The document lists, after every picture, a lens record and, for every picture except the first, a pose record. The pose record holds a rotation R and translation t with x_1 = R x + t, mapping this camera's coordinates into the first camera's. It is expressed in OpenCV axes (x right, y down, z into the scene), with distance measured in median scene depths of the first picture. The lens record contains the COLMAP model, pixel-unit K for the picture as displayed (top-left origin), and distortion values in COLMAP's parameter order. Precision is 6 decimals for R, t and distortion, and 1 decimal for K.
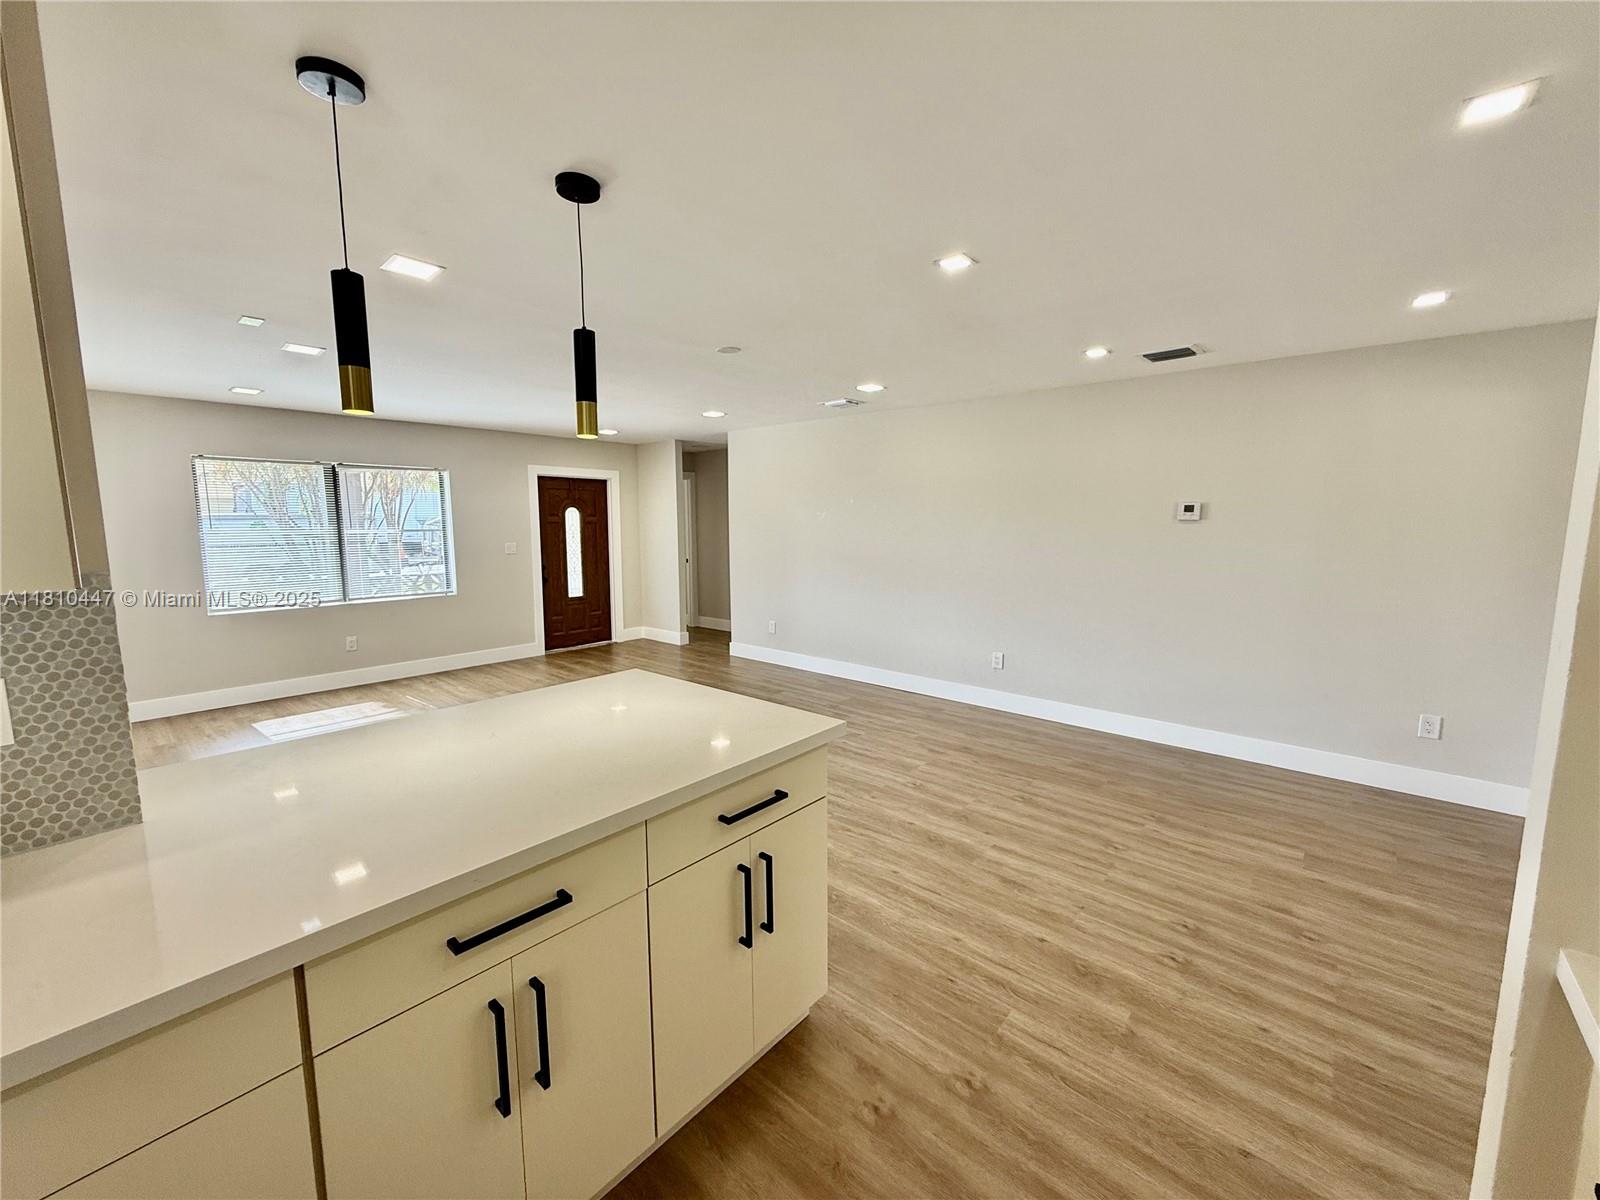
lens RADIAL K [[654.2, 0, 800.0], [0, 654.2, 600.0], [0, 0, 1]] dist [0.013733, -0.000053]
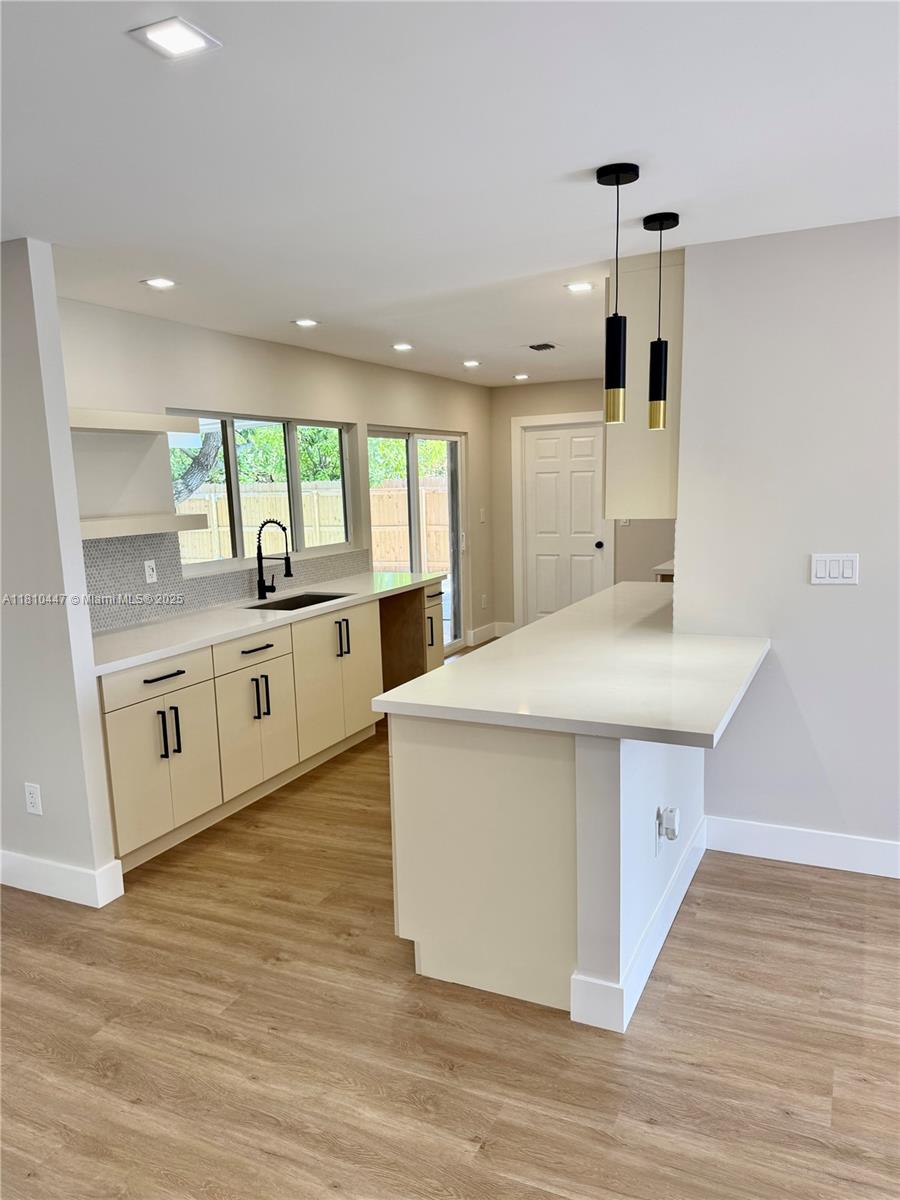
lens RADIAL K [[868.3, 0, 448.6], [0, 868.3, 638.5], [0, 0, 1]] dist [-0.002396, -0.006562]
pose [[-0.963474, 0.075744, -0.256865, 0.307091], [-0.006367, 0.952418, 0.304728, -0.345008], [0.267724, 0.295233, -0.917148, 2.320886]]
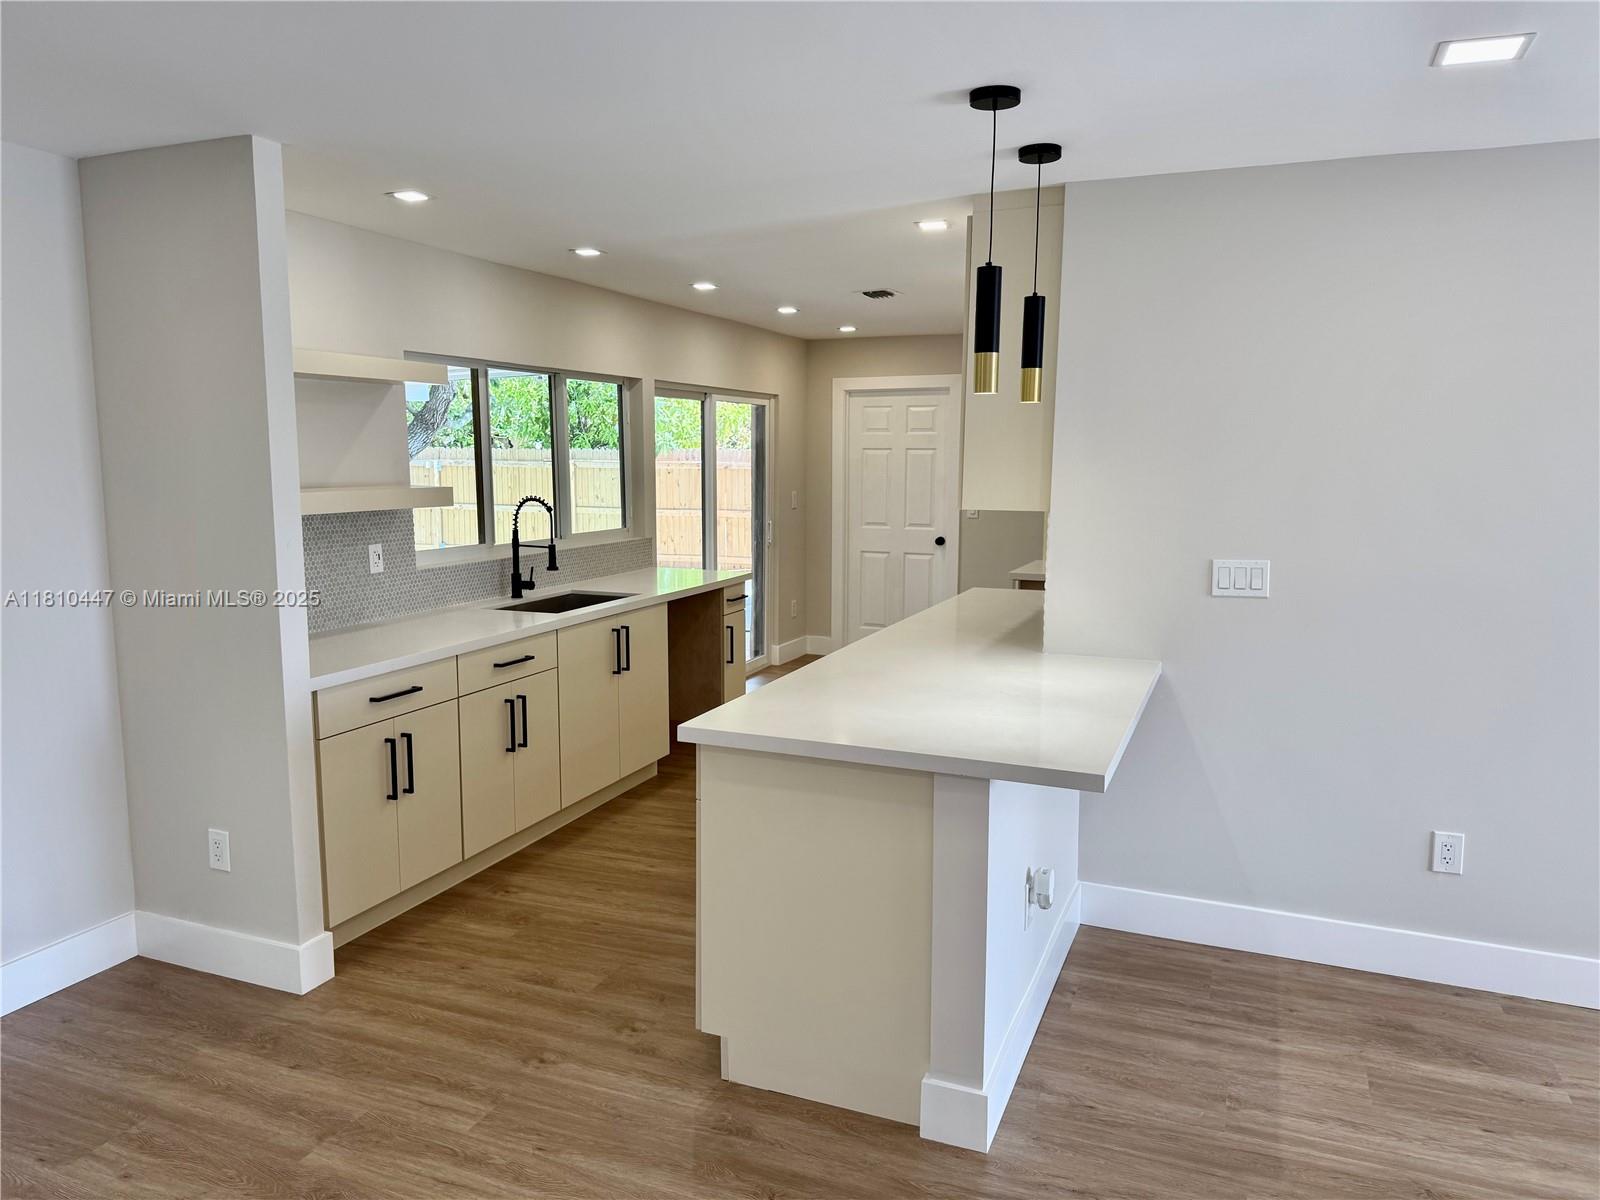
lens RADIAL K [[1124.1, 0, 800.0], [0, 1124.1, 600.0], [0, 0, 1]] dist [-0.002348, -0.001581]
pose [[-0.947825, 0.038208, -0.316492, 0.377040], [-0.045893, 0.966096, 0.254070, -0.353785], [0.315470, 0.255339, -0.913937, 2.359346]]
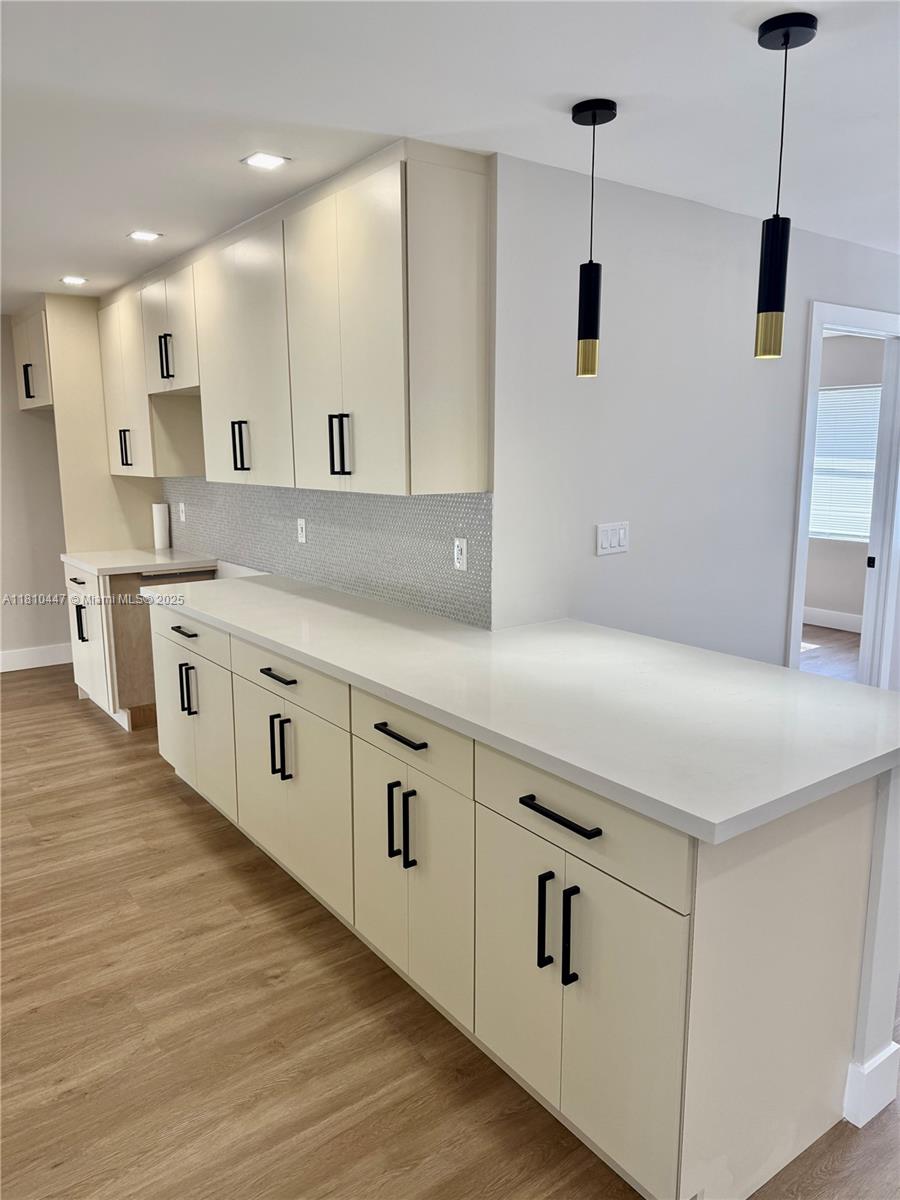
lens RADIAL K [[843.1, 0, 450.0], [0, 843.1, 600.0], [0, 0, 1]] dist [-0.002348, -0.001581]
pose [[-0.223857, 0.169631, -0.959747, 0.804667], [-0.122236, 0.972075, 0.200321, -0.122783], [0.966926, 0.162159, -0.196870, 0.894054]]
